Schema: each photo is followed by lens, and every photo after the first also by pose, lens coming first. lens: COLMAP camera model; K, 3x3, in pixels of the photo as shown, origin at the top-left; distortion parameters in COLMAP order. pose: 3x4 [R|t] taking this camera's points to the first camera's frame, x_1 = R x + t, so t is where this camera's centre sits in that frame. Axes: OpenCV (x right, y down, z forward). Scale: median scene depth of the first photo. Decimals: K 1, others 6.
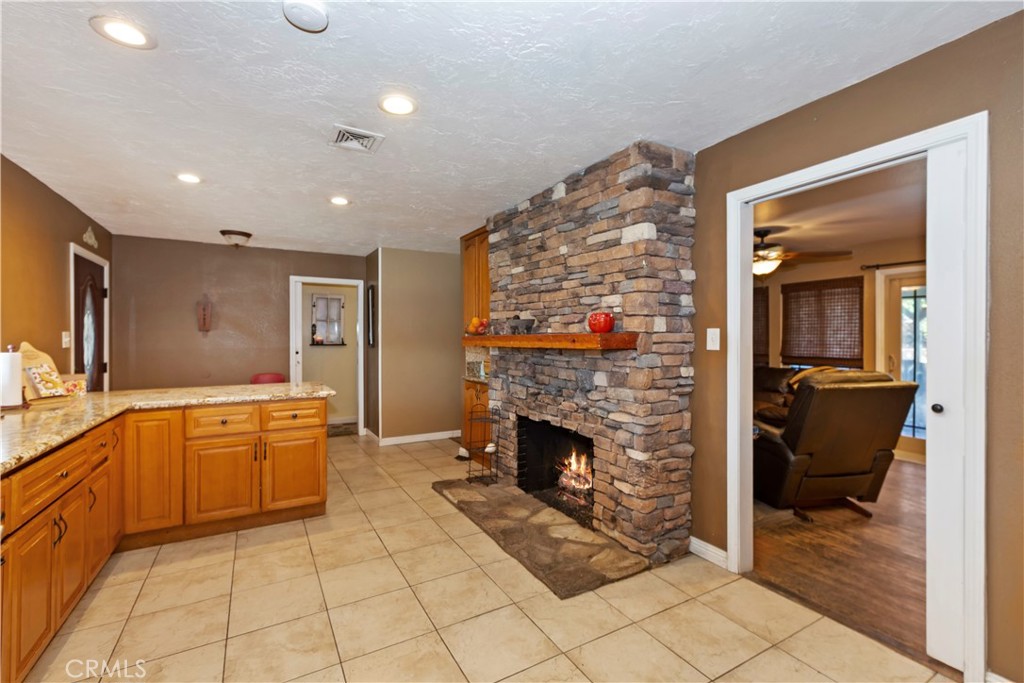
lens RADIAL K [[448.4, 0, 512.9], [0, 448.4, 337.0], [0, 0, 1]] dist [-0.001113, 0.000151]
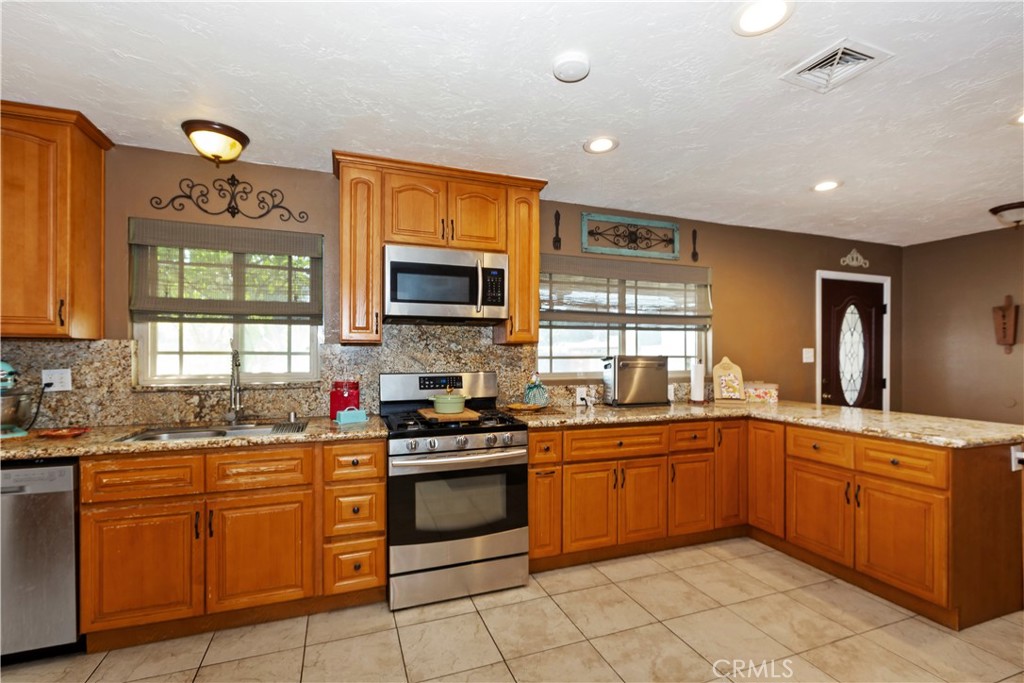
lens RADIAL K [[448.4, 0, 507.2], [0, 448.4, 356.3], [0, 0, 1]] dist [-0.001113, 0.000151]
pose [[-0.160861, 0.007790, -0.986946, 0.346722], [0.001382, 0.999970, 0.007668, -0.001927], [0.986976, -0.000131, -0.160867, 0.523844]]
